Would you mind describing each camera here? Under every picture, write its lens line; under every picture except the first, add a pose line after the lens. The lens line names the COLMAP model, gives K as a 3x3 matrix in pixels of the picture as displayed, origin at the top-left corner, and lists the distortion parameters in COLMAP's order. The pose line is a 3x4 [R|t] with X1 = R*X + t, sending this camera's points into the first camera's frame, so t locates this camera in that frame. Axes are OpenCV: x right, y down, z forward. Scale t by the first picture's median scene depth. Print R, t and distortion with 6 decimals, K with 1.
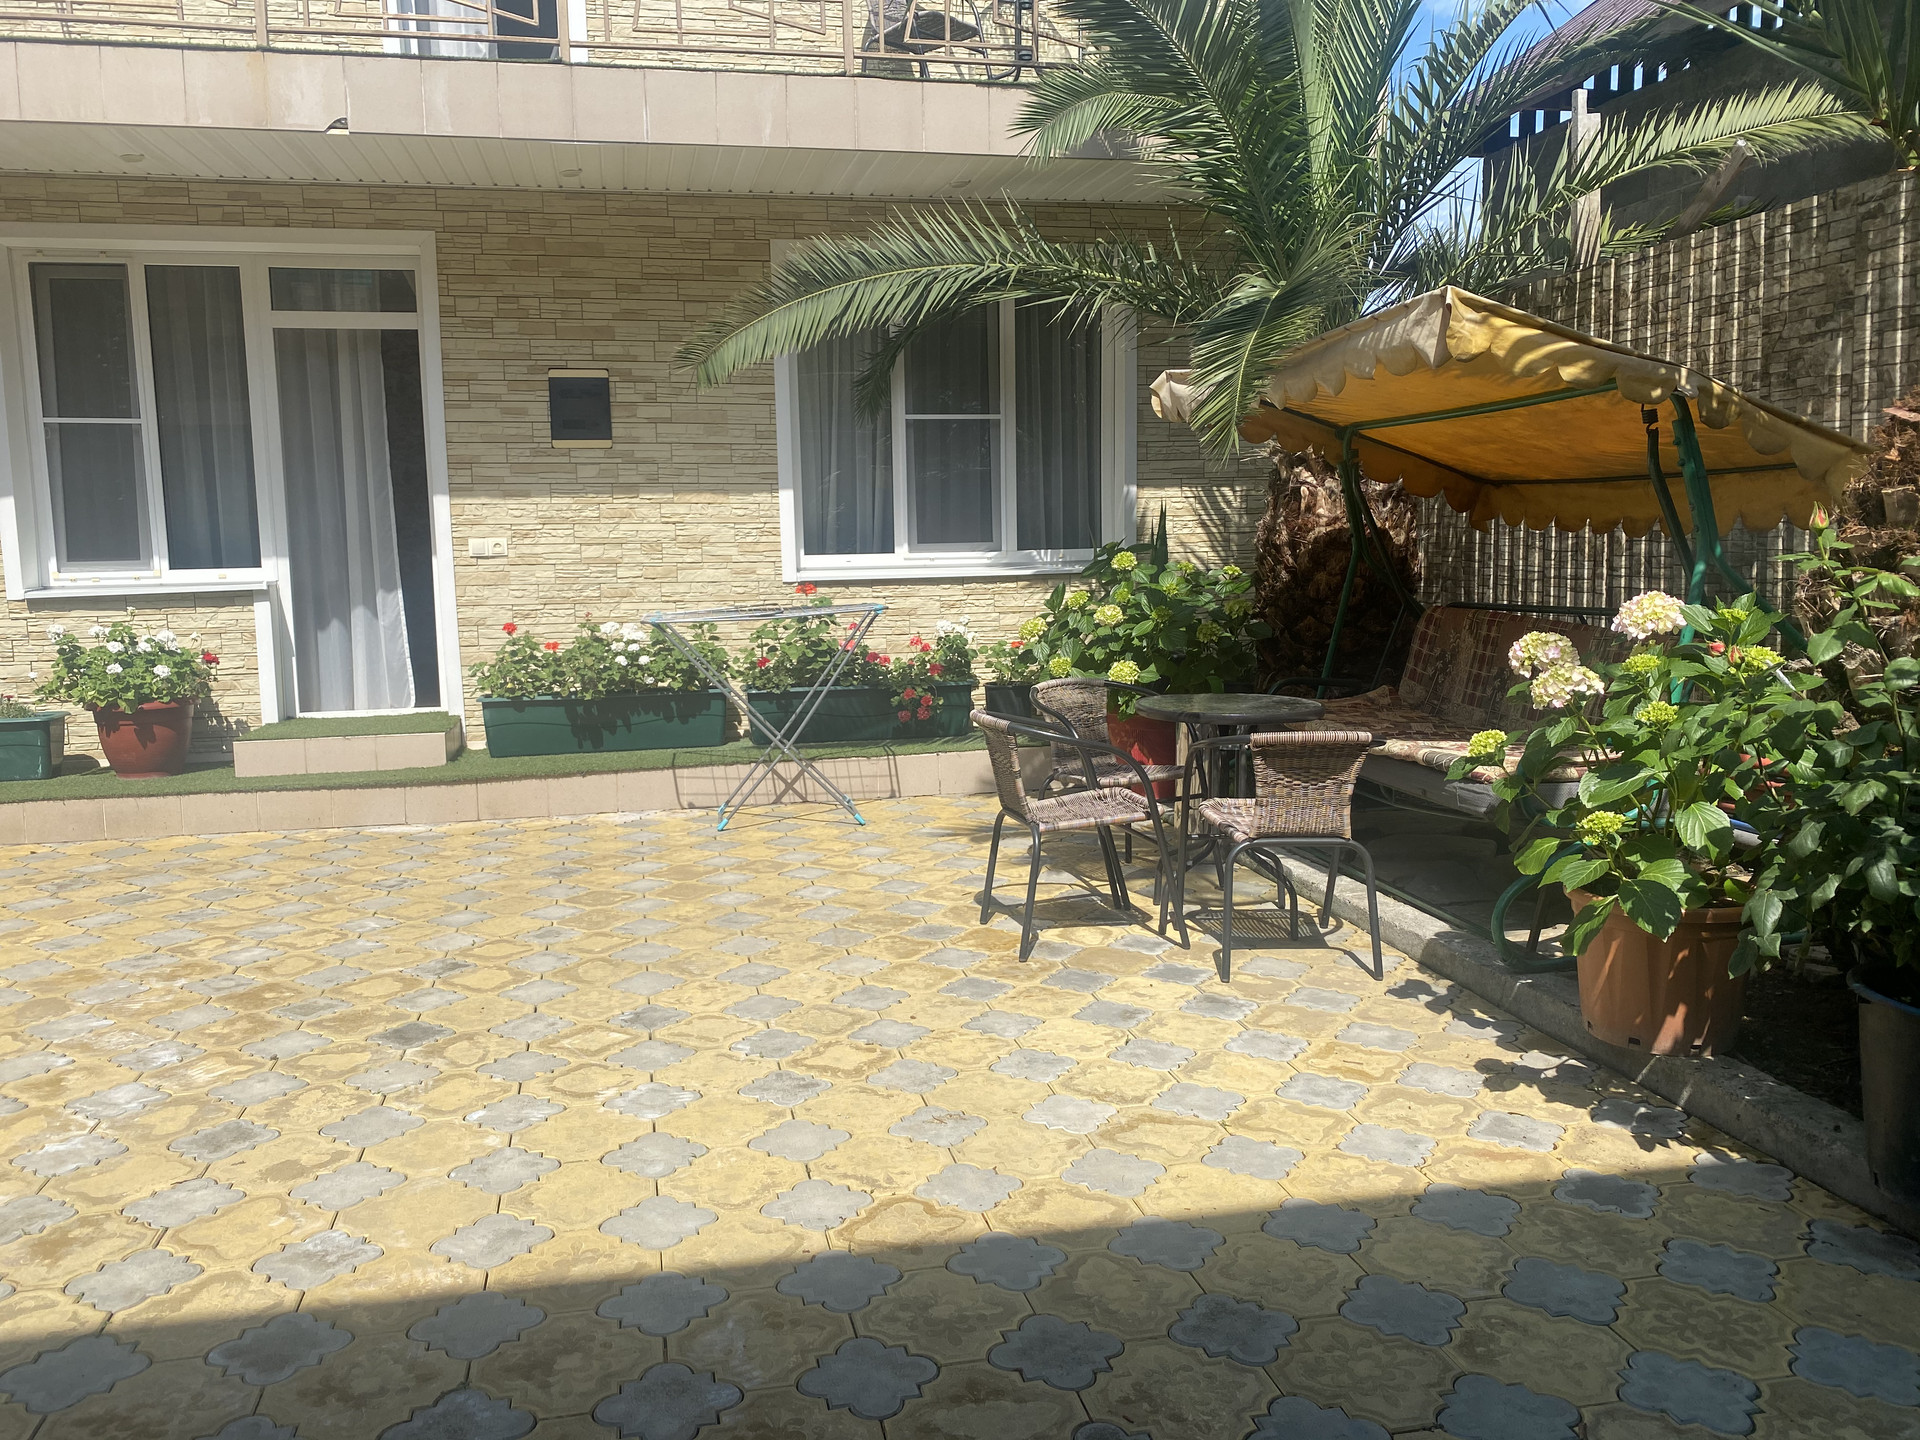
lens RADIAL K [[1446.7, 0, 946.1], [0, 1446.7, 719.6], [0, 0, 1]] dist [0.005829, -0.017392]
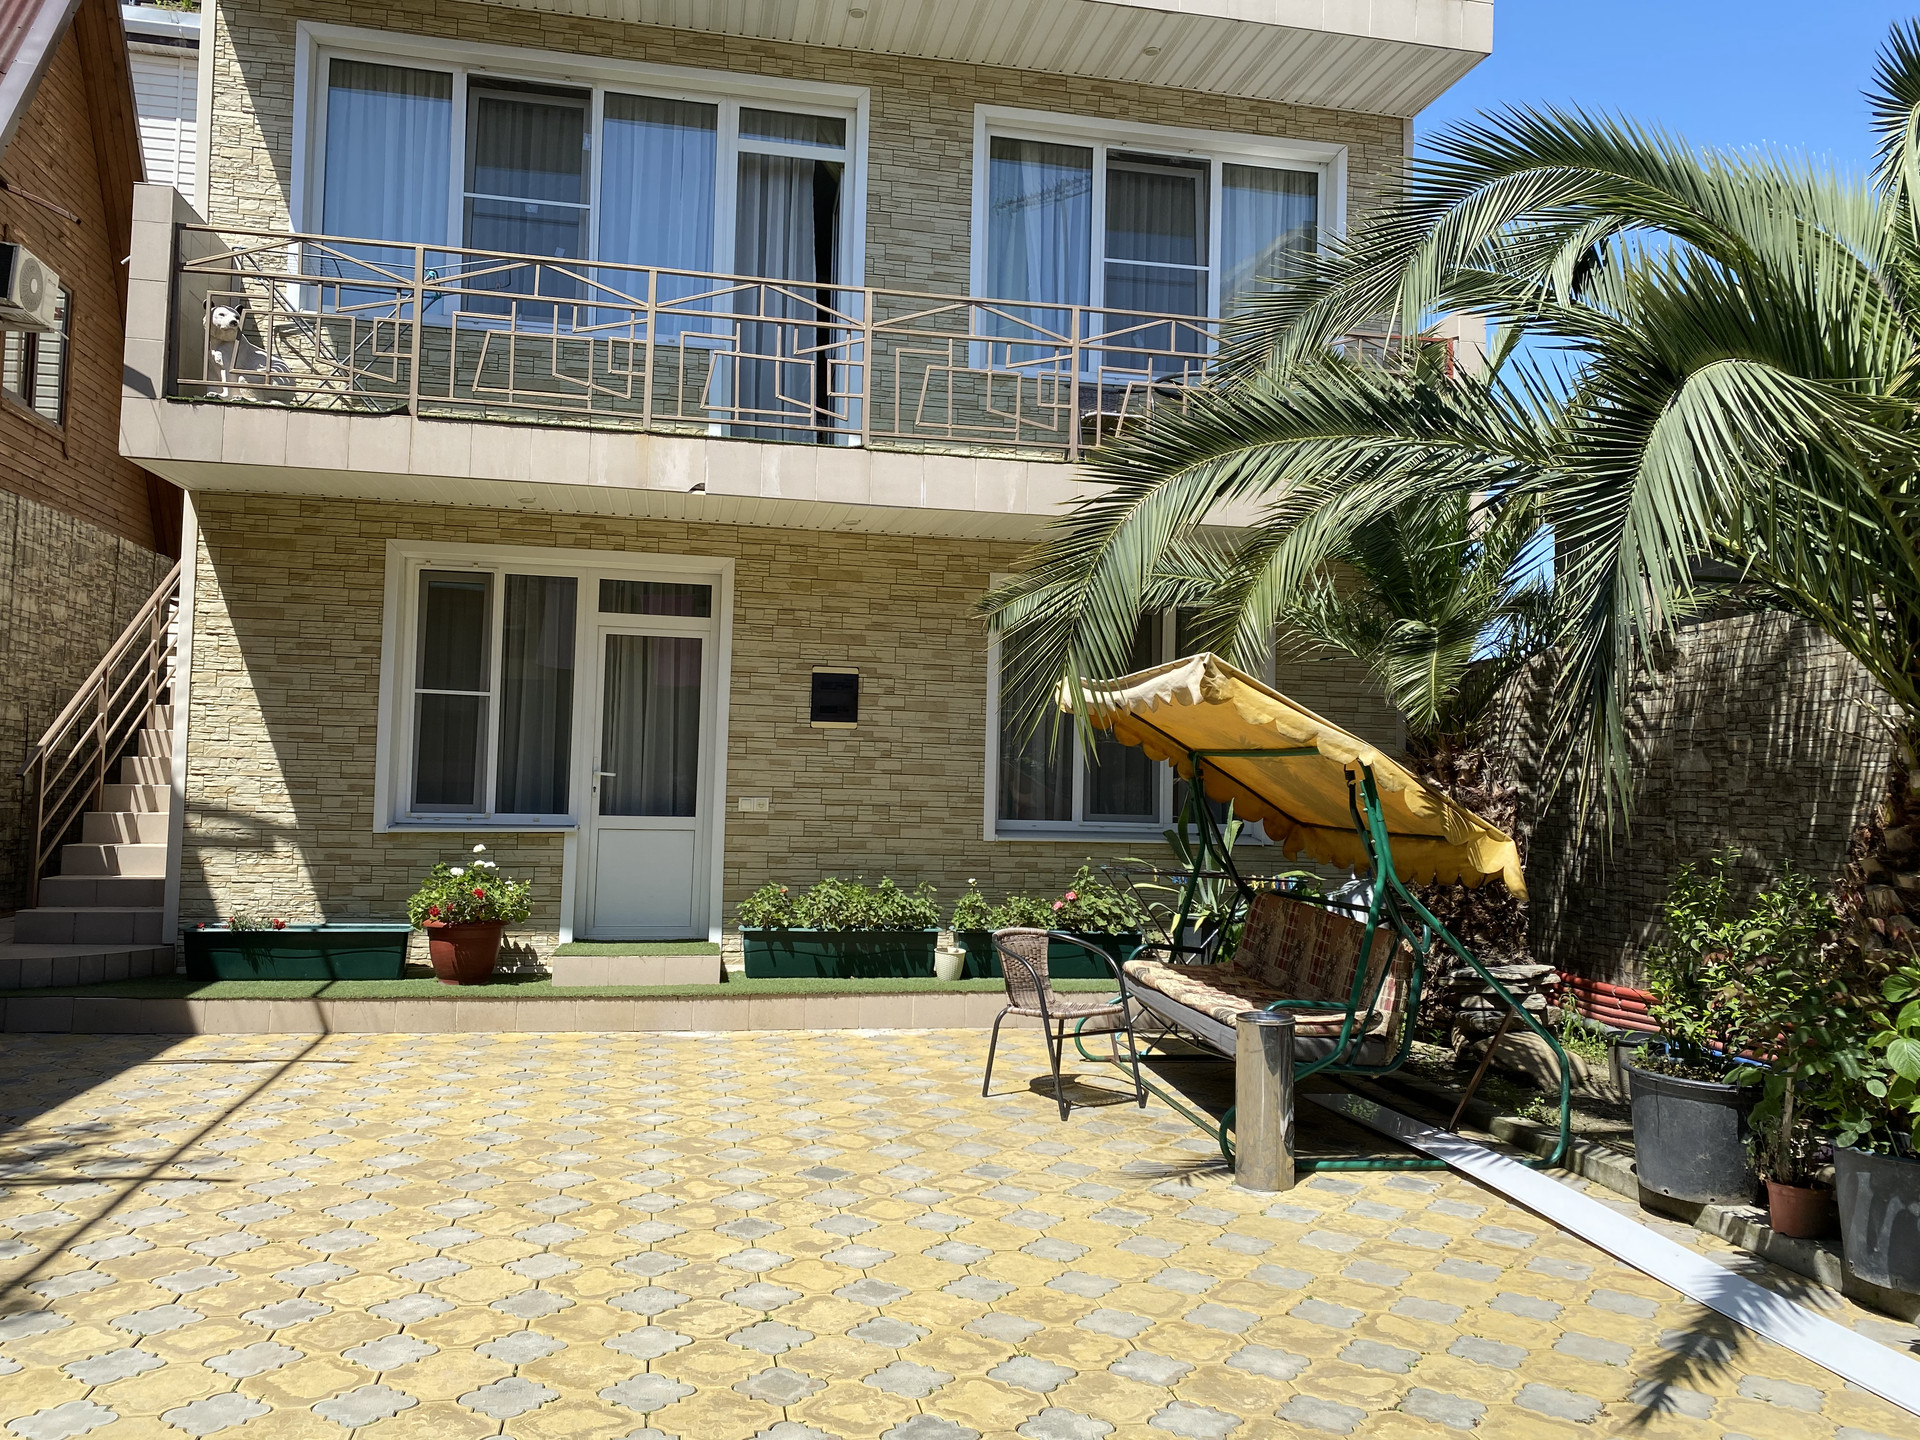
lens RADIAL K [[1446.7, 0, 961.4], [0, 1446.7, 665.9], [0, 0, 1]] dist [0.005829, -0.017392]
pose [[0.998920, 0.041126, -0.021633, -0.122483], [-0.044741, 0.976963, -0.208668, 0.014702], [0.012552, 0.209410, 0.977747, -0.233661]]
